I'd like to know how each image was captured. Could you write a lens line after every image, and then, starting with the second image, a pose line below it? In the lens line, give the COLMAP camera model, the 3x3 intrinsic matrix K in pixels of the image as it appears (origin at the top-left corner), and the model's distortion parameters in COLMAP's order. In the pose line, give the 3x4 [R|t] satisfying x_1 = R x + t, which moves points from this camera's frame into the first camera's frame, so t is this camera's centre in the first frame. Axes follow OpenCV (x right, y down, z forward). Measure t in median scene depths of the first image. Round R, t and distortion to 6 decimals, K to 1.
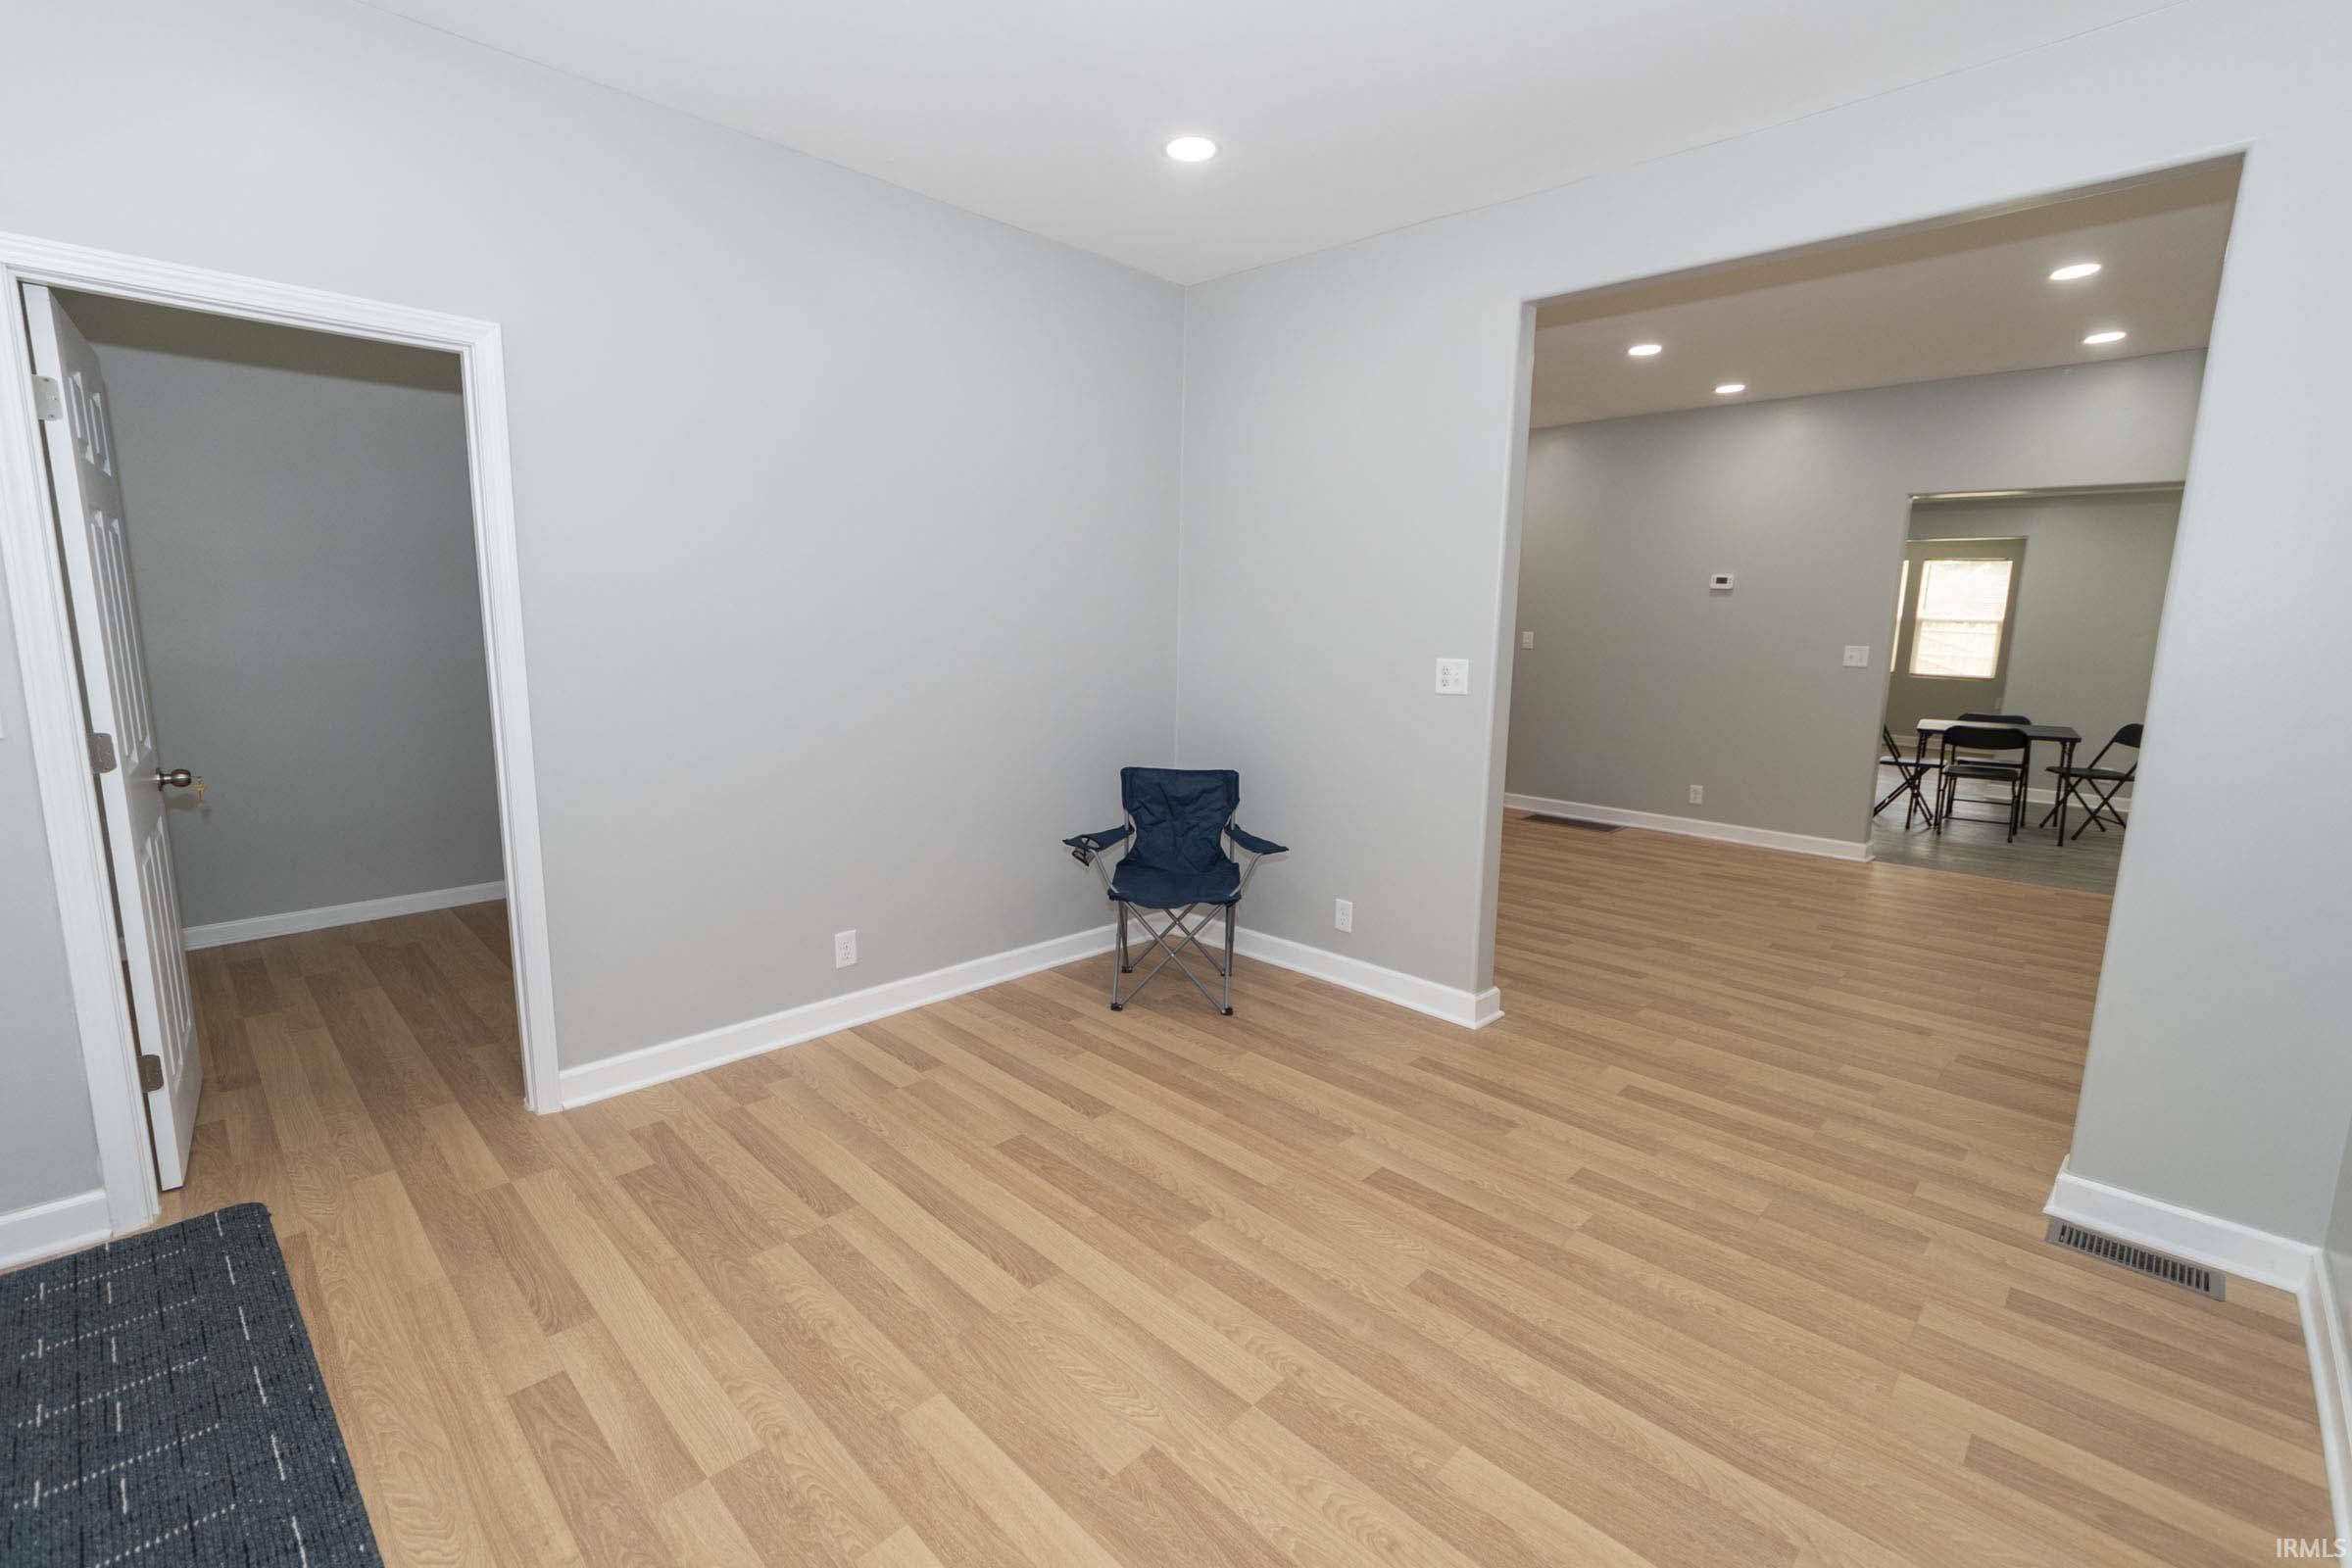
lens RADIAL K [[1043.5, 0, 1153.0], [0, 1043.5, 771.9], [0, 0, 1]] dist [0.000694, -0.000527]
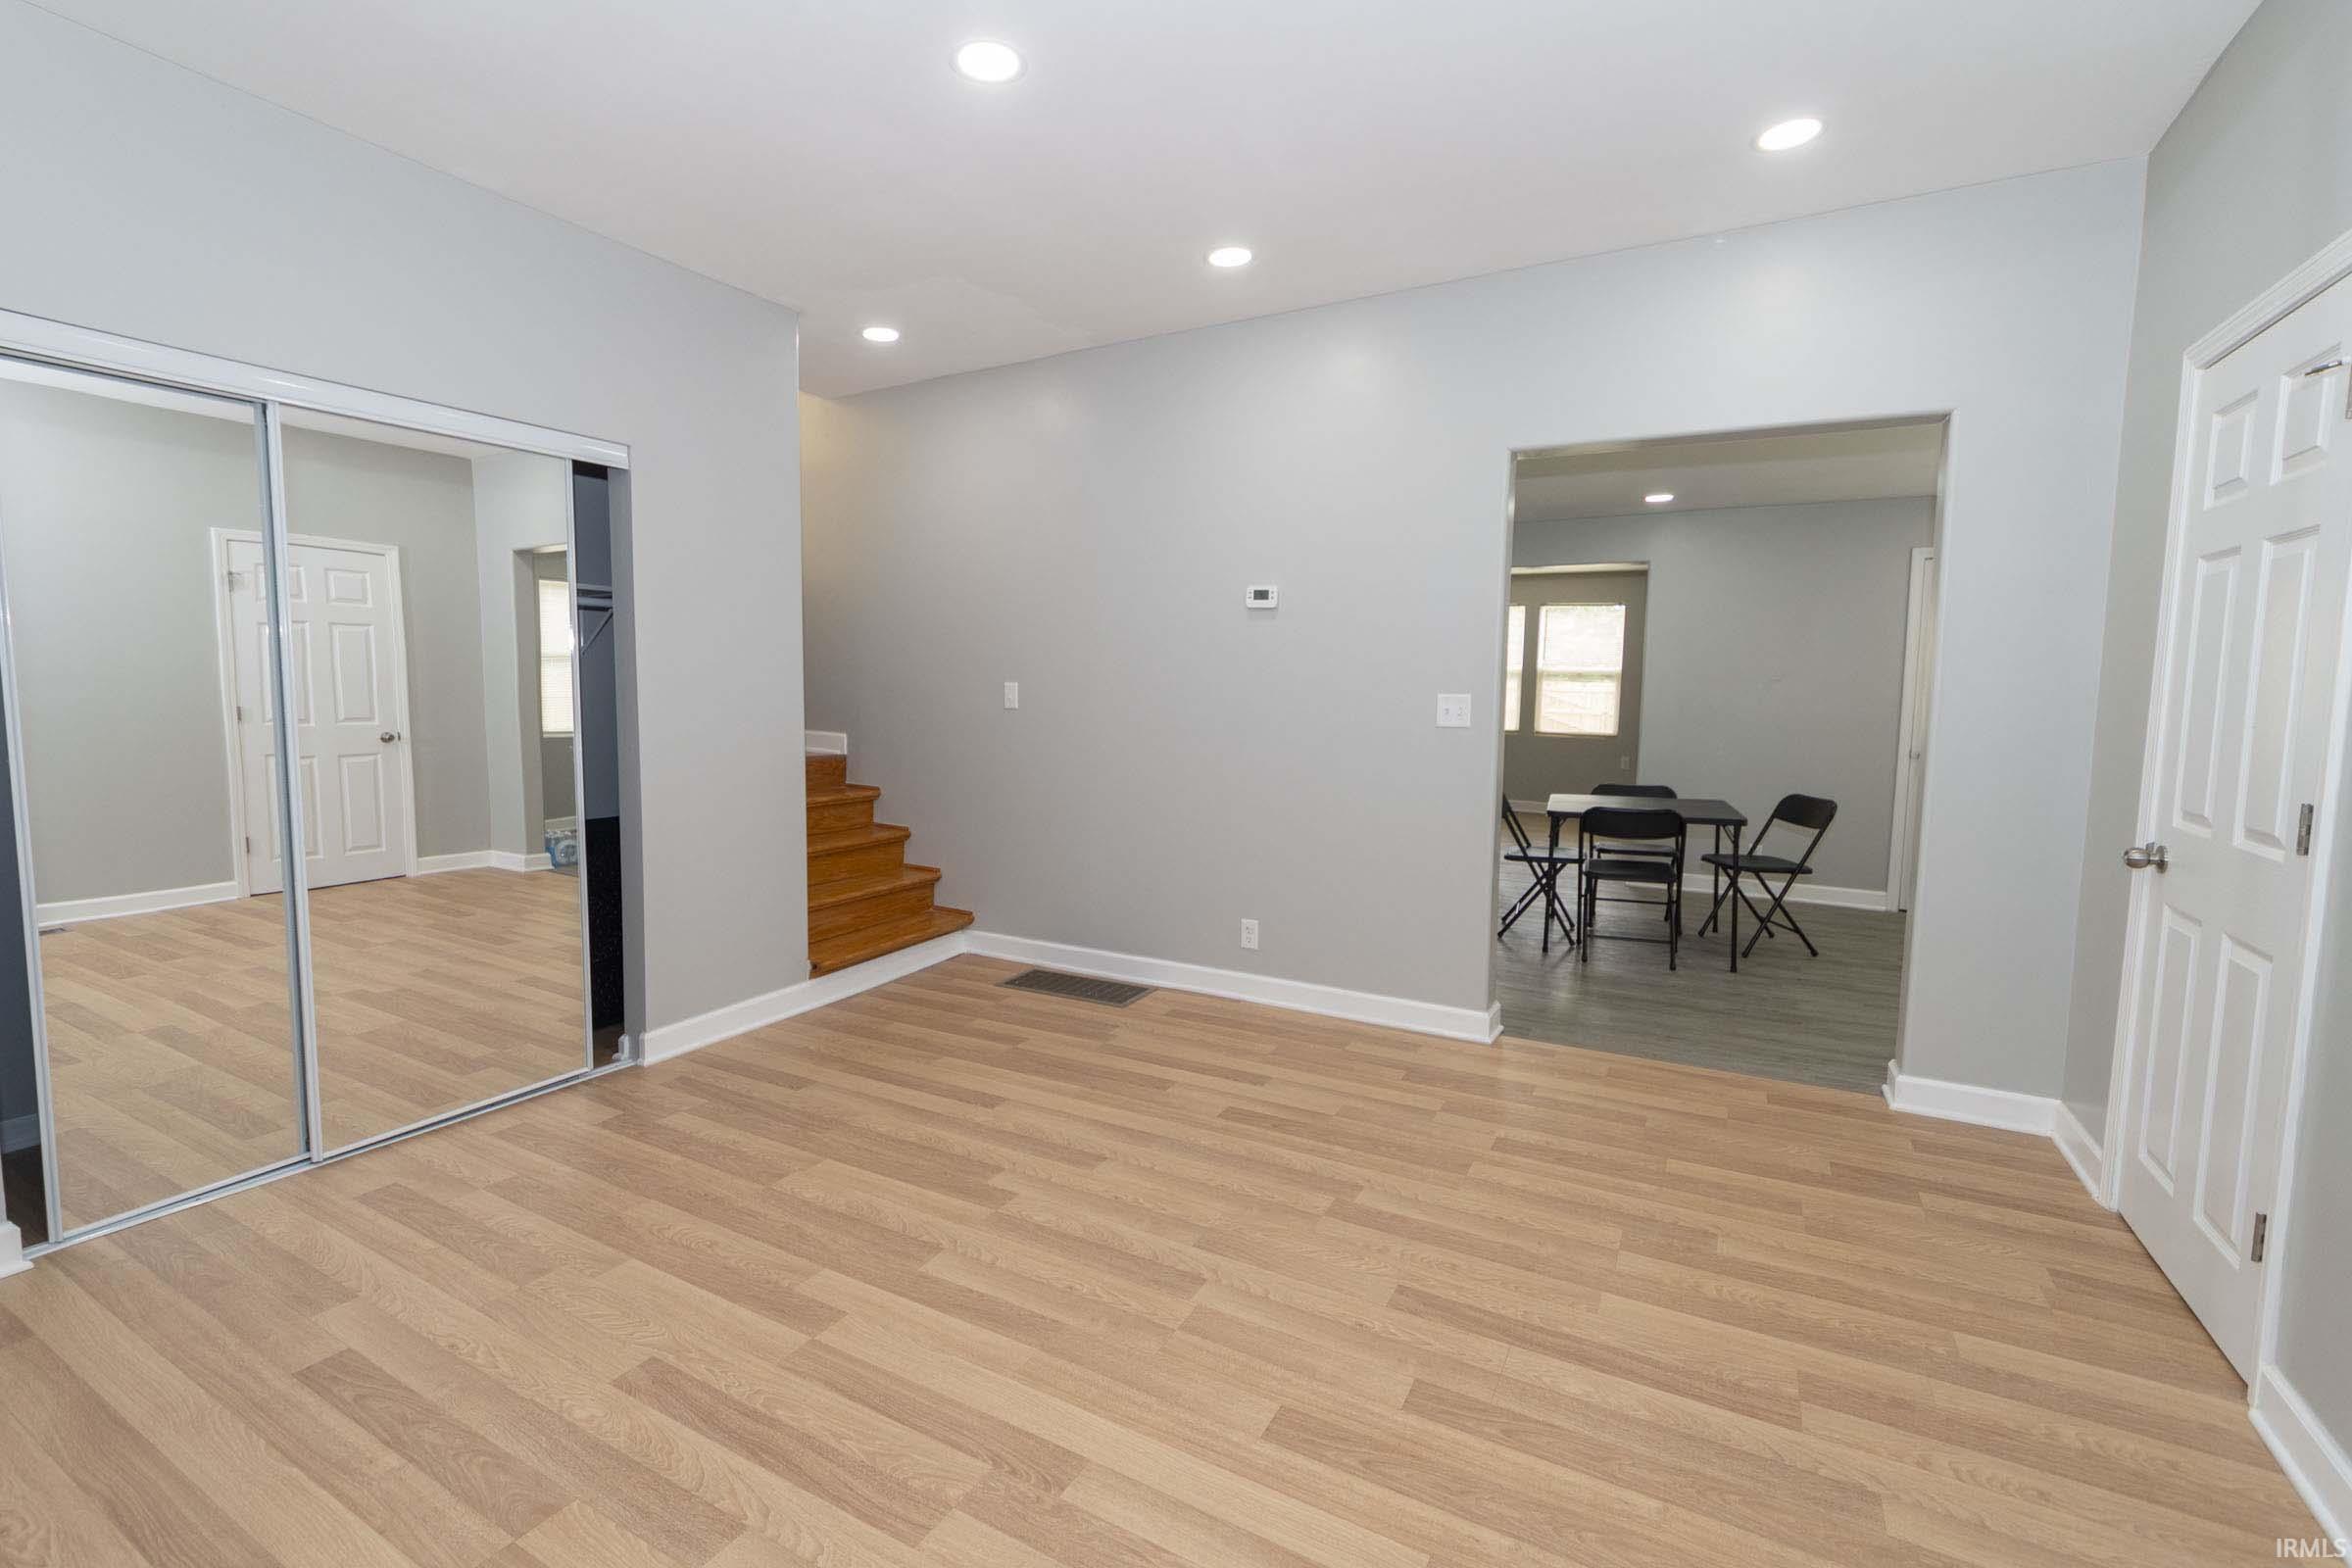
lens RADIAL K [[1043.5, 0, 1153.0], [0, 1043.5, 771.9], [0, 0, 1]] dist [0.000694, -0.000527]
pose [[0.963013, -0.033293, 0.267392, 0.287310], [0.050525, 0.997047, -0.057824, -0.040636], [-0.264677, 0.069196, 0.961851, 0.388799]]
